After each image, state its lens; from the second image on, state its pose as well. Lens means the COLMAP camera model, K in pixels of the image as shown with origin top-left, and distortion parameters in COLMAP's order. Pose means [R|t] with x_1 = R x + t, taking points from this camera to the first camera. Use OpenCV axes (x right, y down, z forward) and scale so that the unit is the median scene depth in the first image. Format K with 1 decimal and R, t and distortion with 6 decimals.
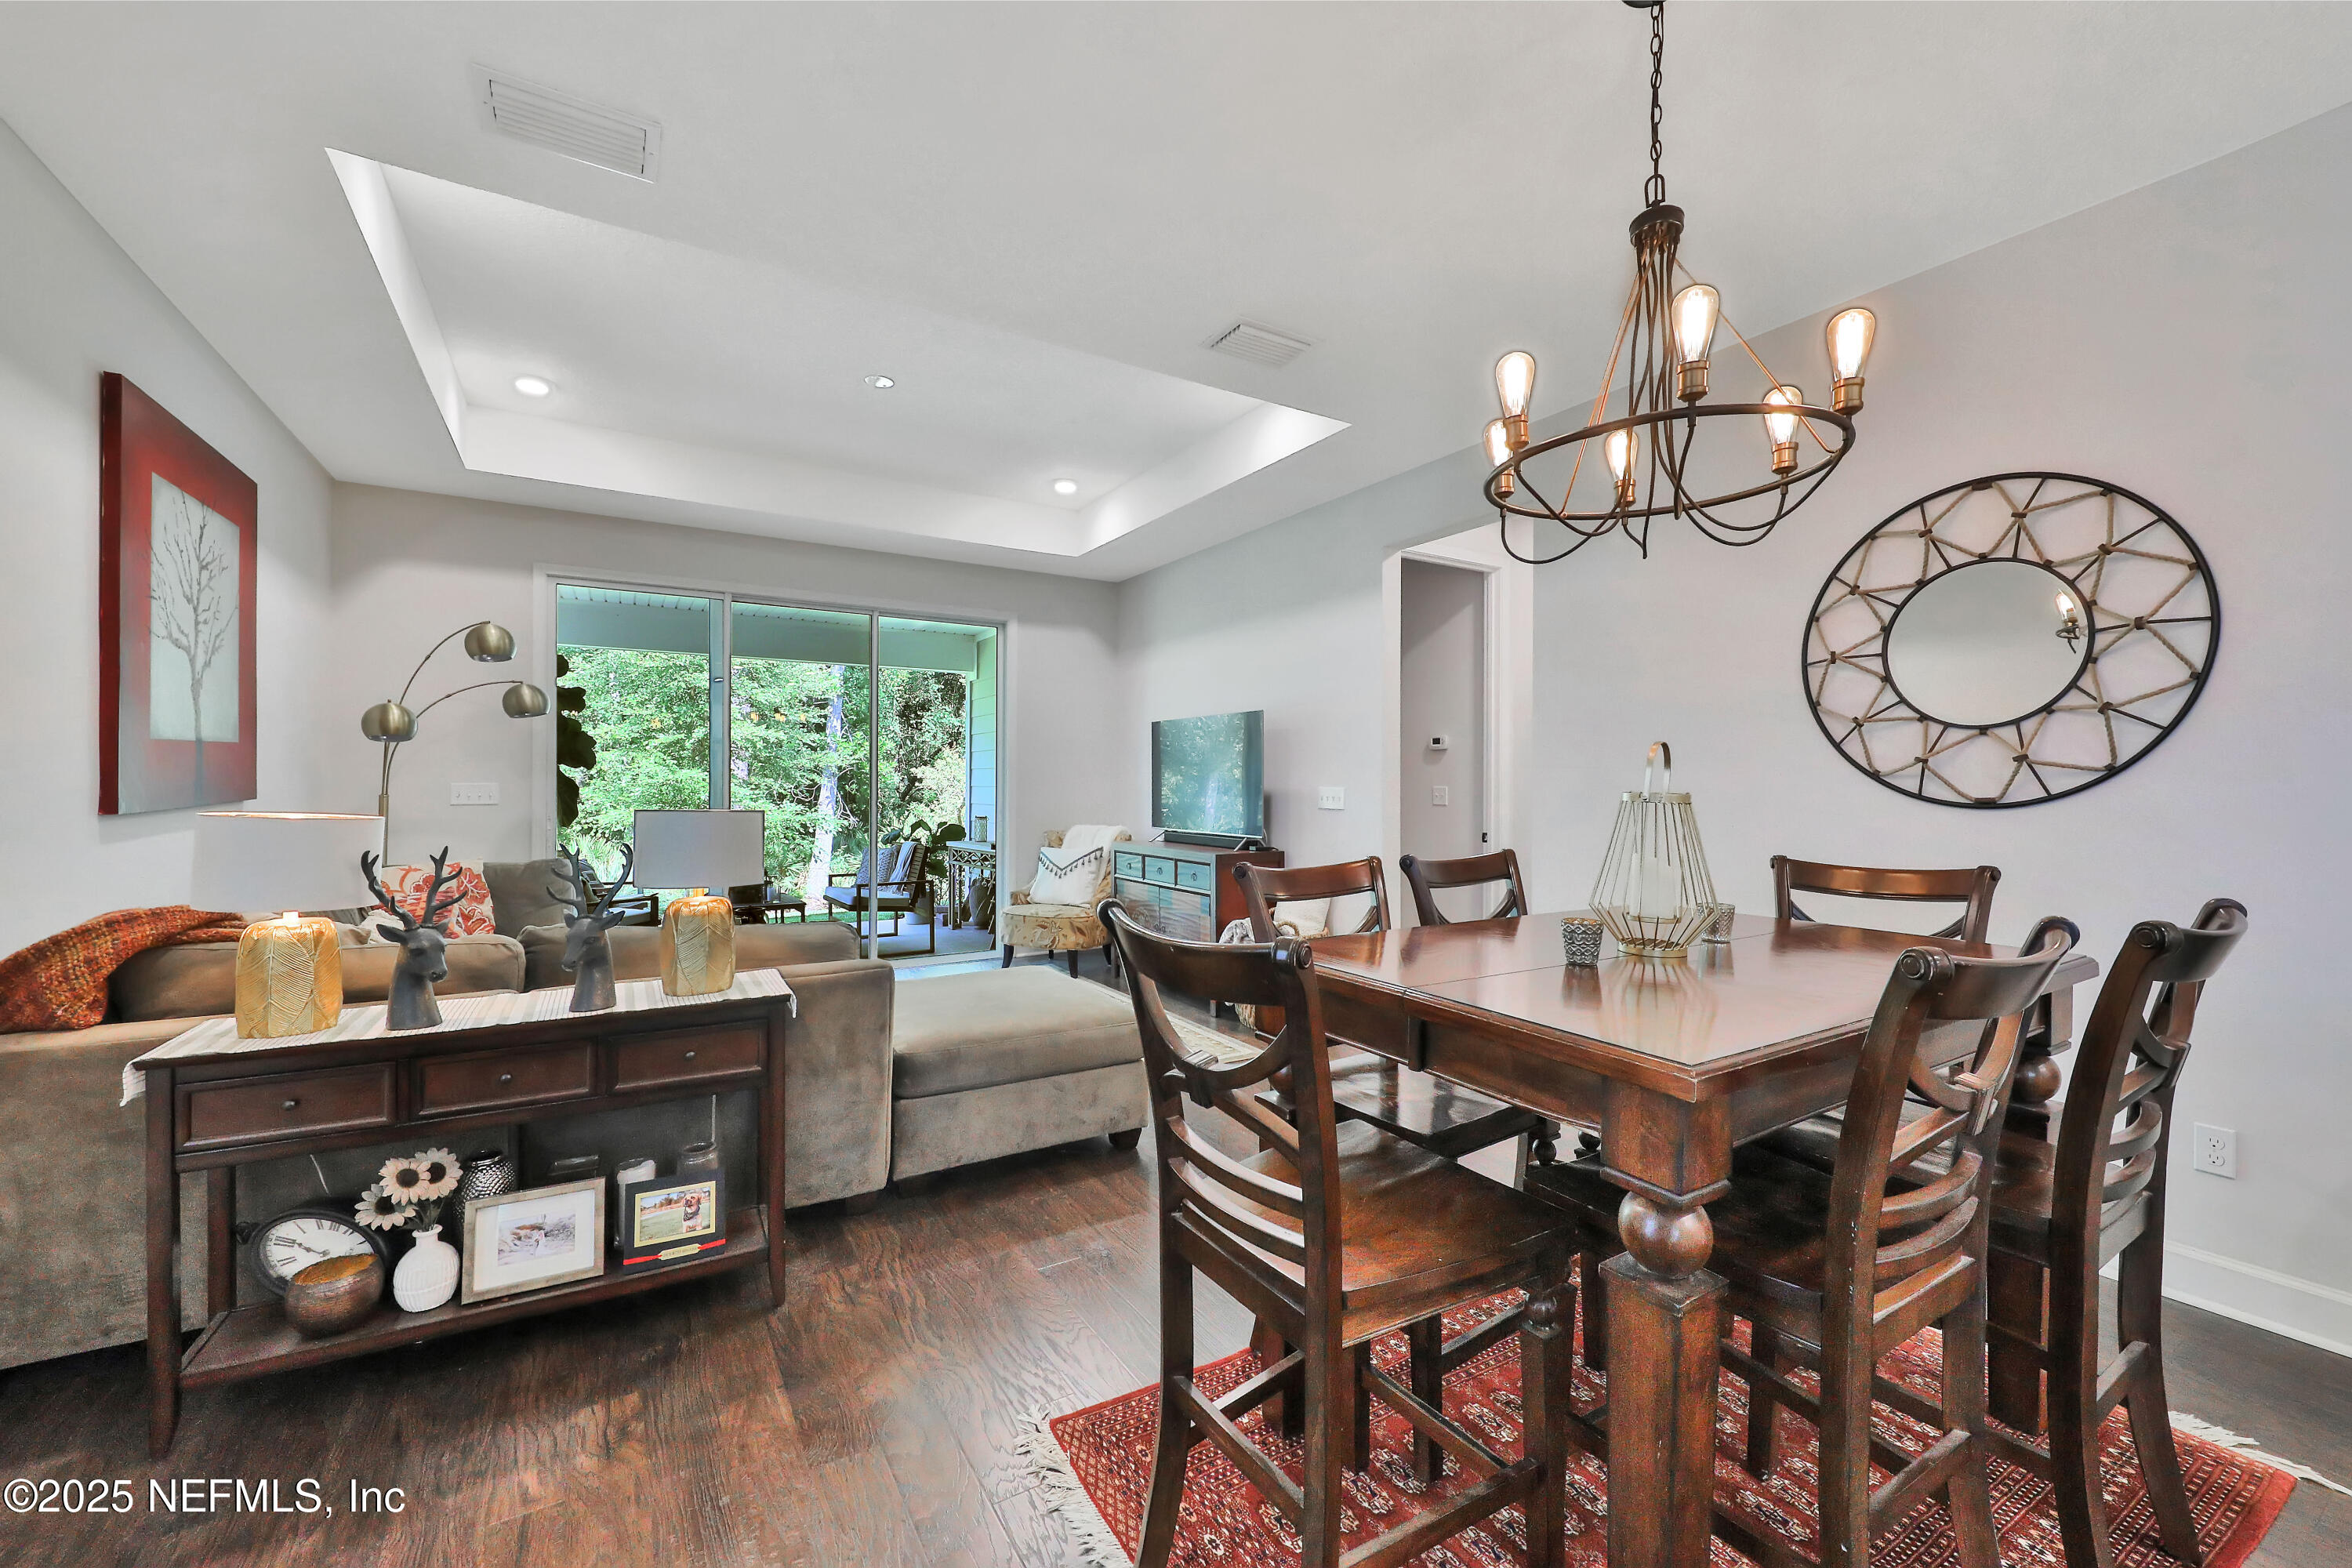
lens RADIAL K [[938.4, 0, 1191.2], [0, 938.4, 787.3], [0, 0, 1]] dist [0.006632, -0.000296]
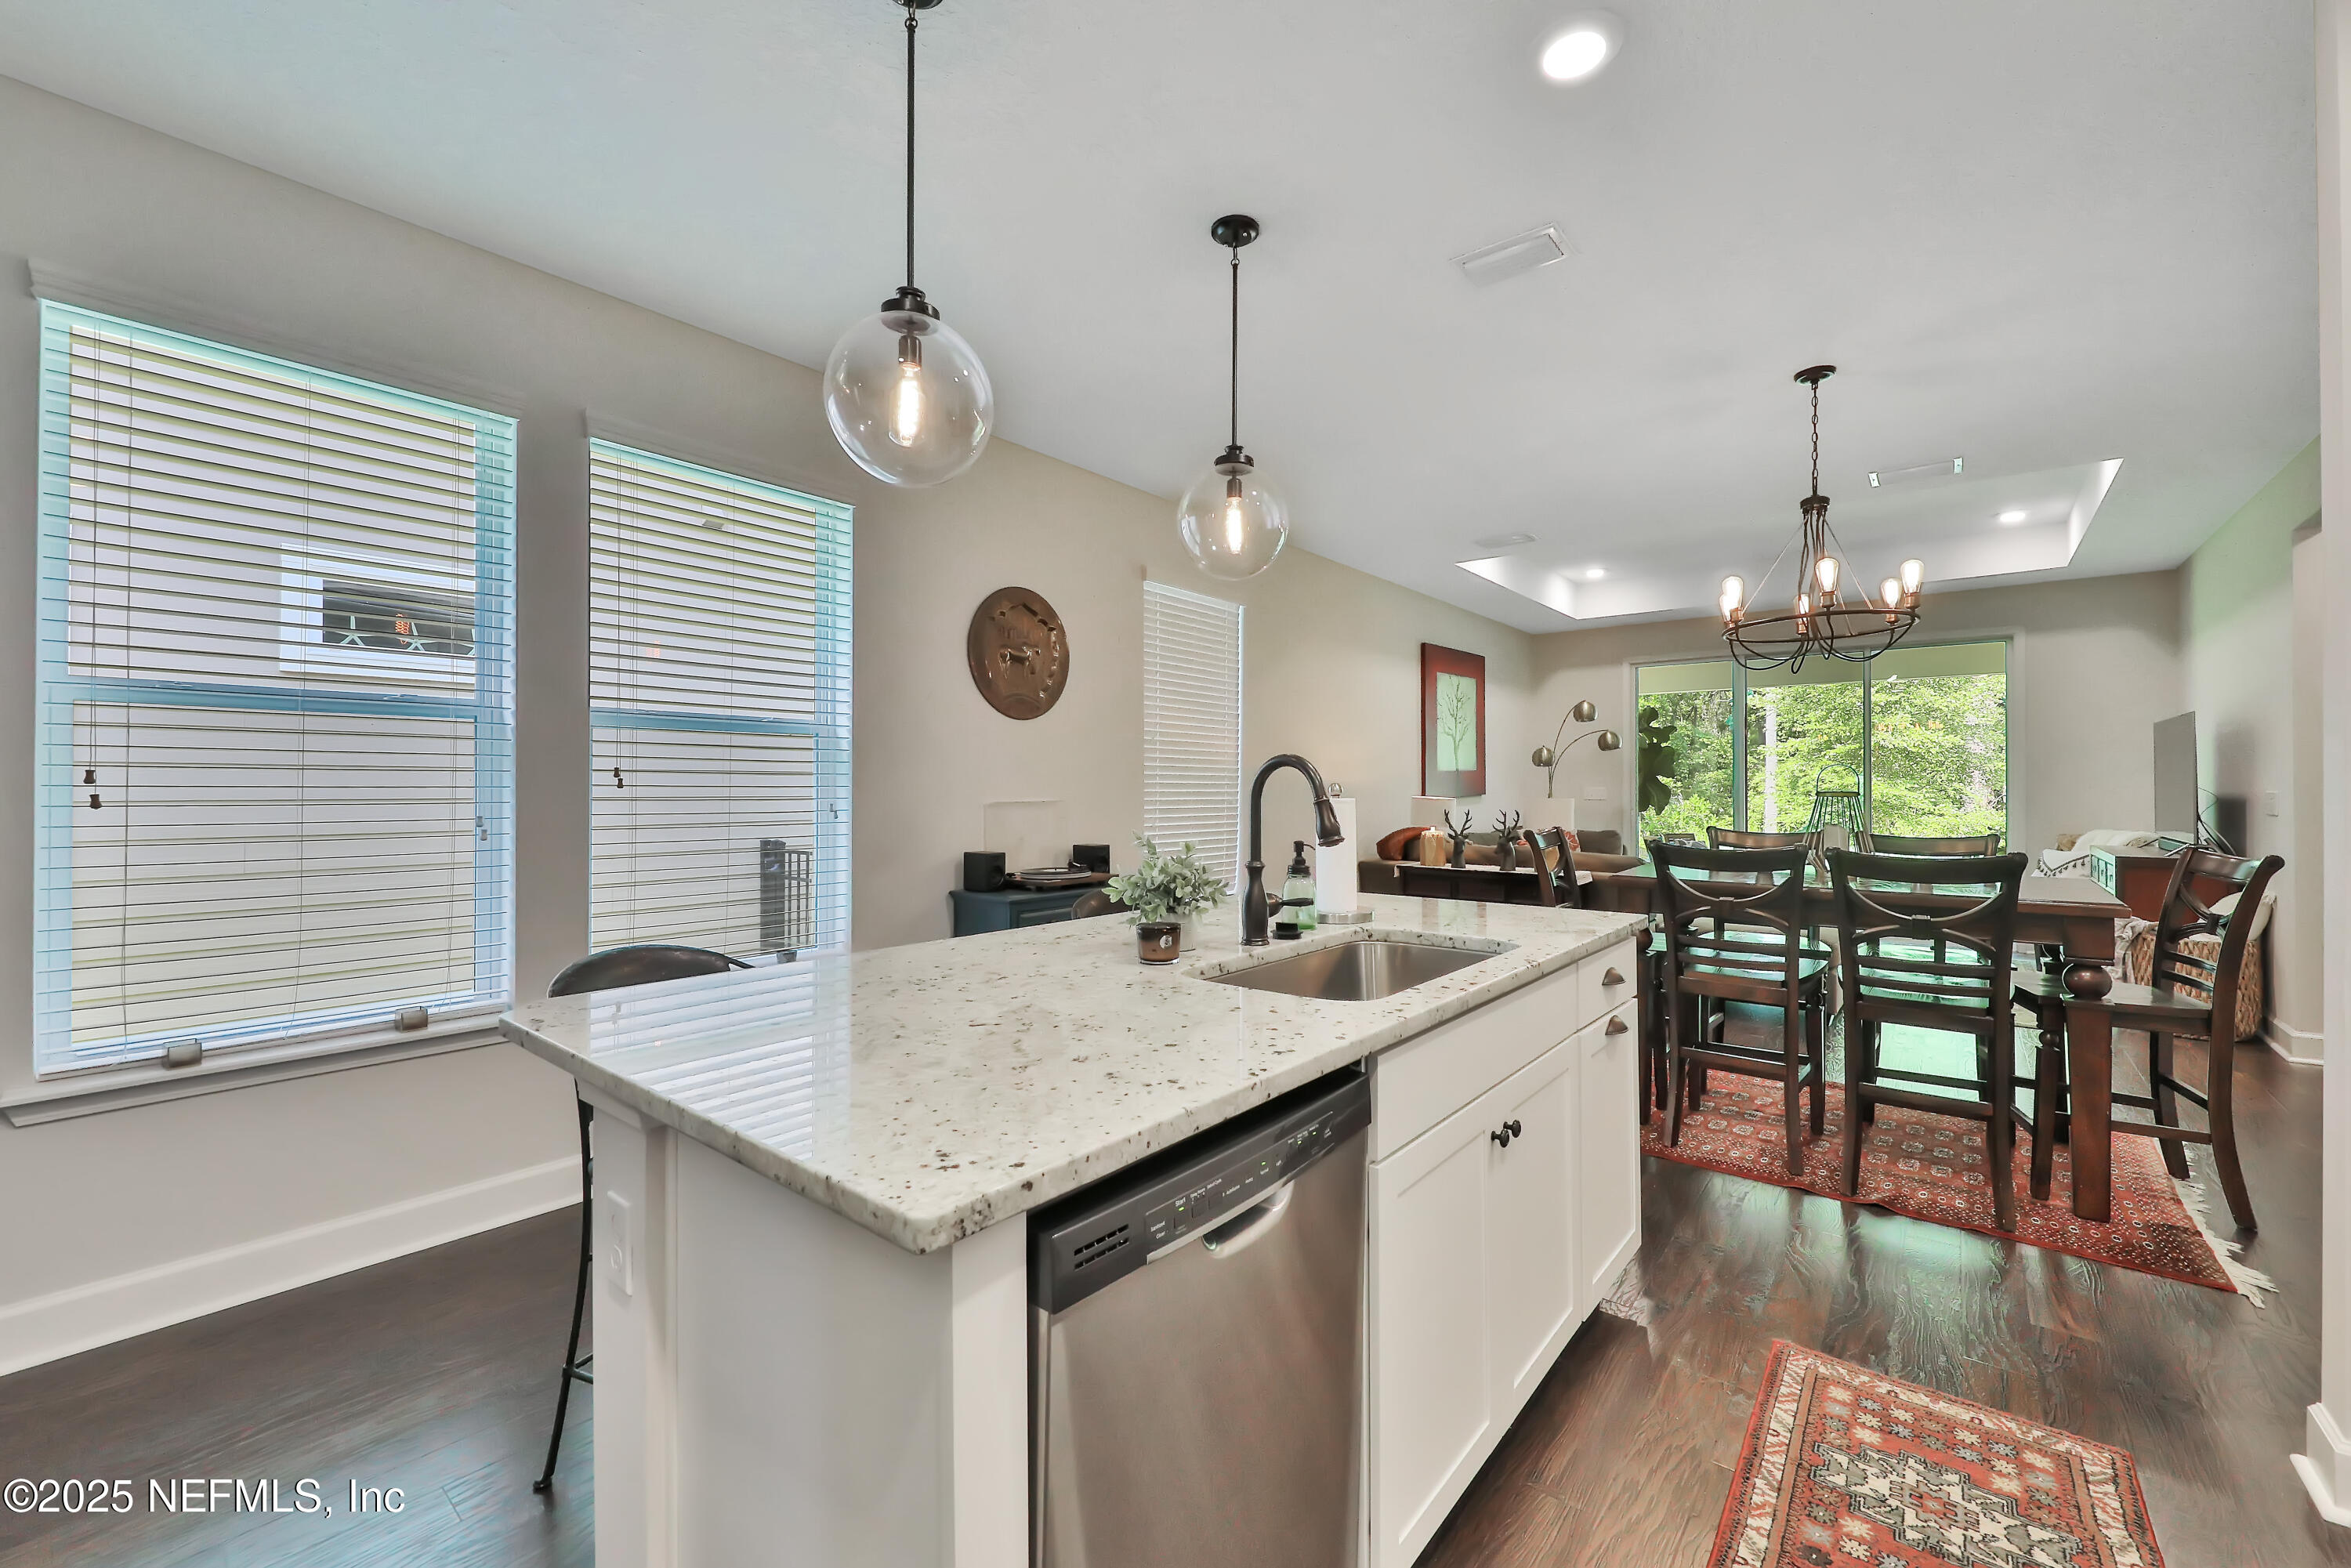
lens RADIAL K [[932.7, 0, 1184.7], [0, 932.7, 780.6], [0, 0, 1]] dist [-0.000172, -0.000123]
pose [[0.330559, -0.007235, -0.943757, 1.279573], [-0.004218, 0.999949, -0.009143, 0.001997], [0.943776, 0.007003, 0.330512, -0.606744]]
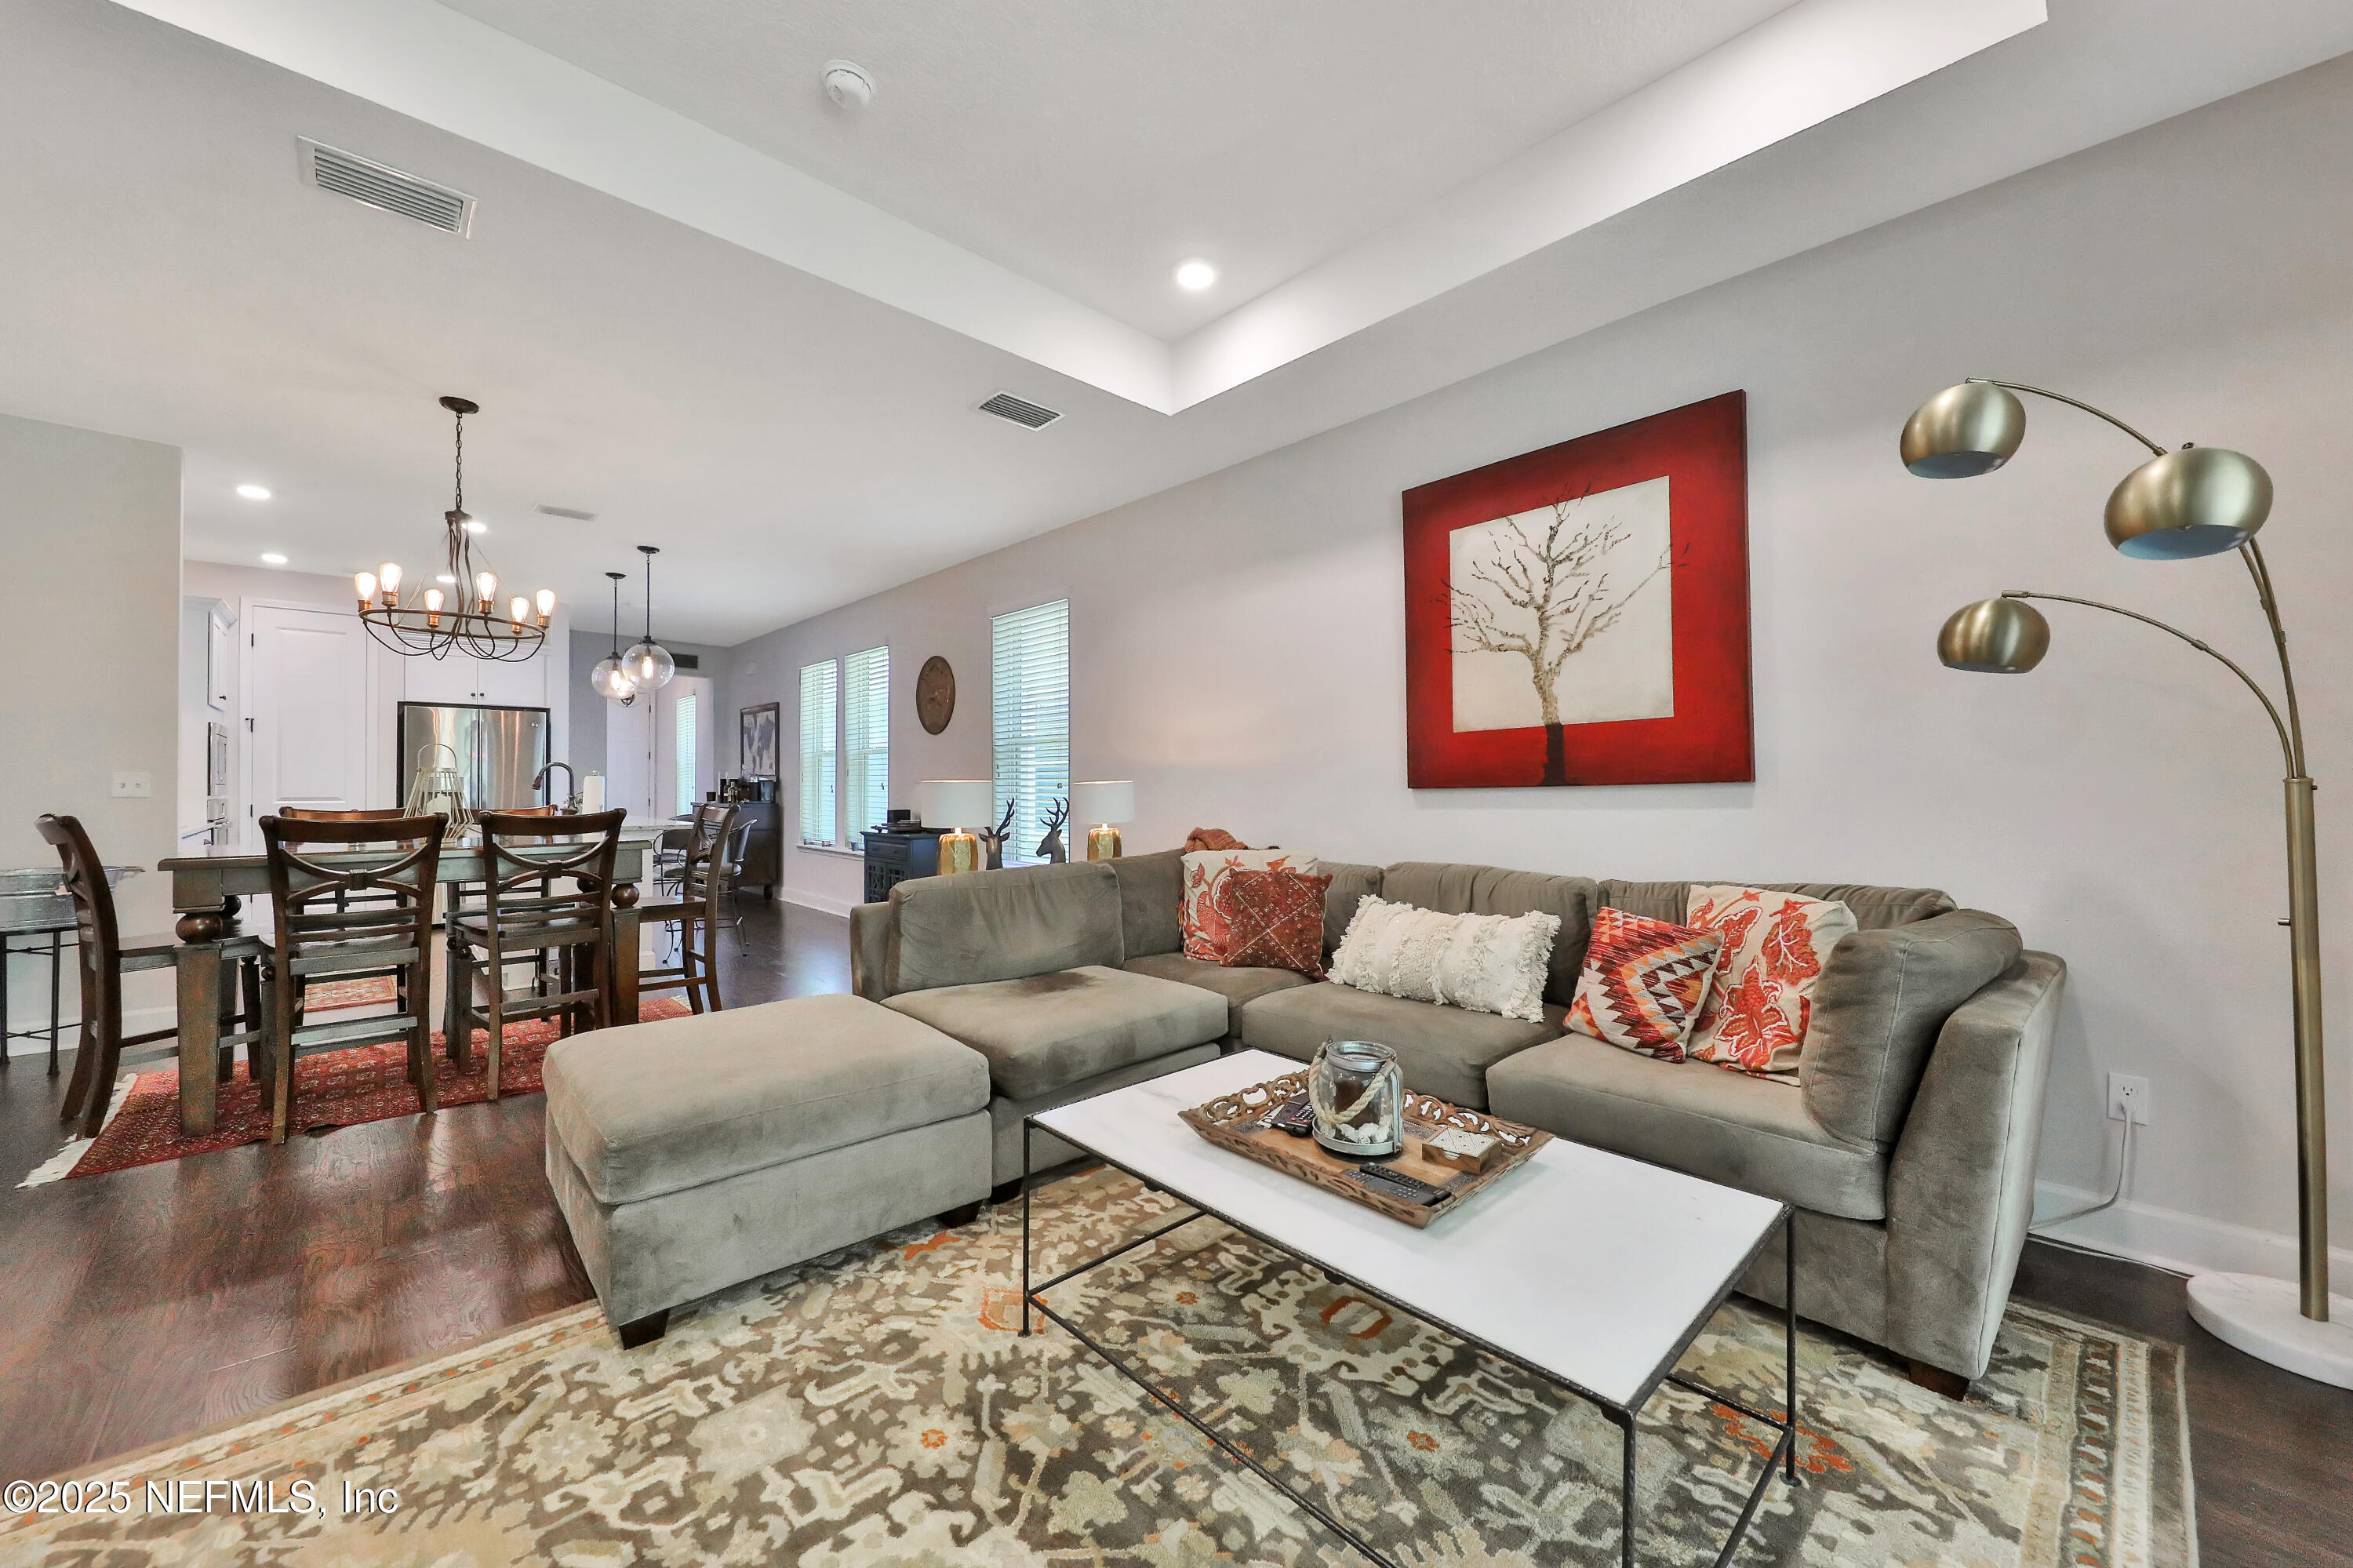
lens RADIAL K [[882.9, 0, 1204.1], [0, 882.9, 777.9], [0, 0, 1]] dist [-0.002110, -0.000515]
pose [[-0.978258, -0.004542, -0.207341, -0.555475], [-0.003391, 0.999977, -0.005904, 0.022403], [0.207363, -0.005072, -0.978251, 2.363675]]
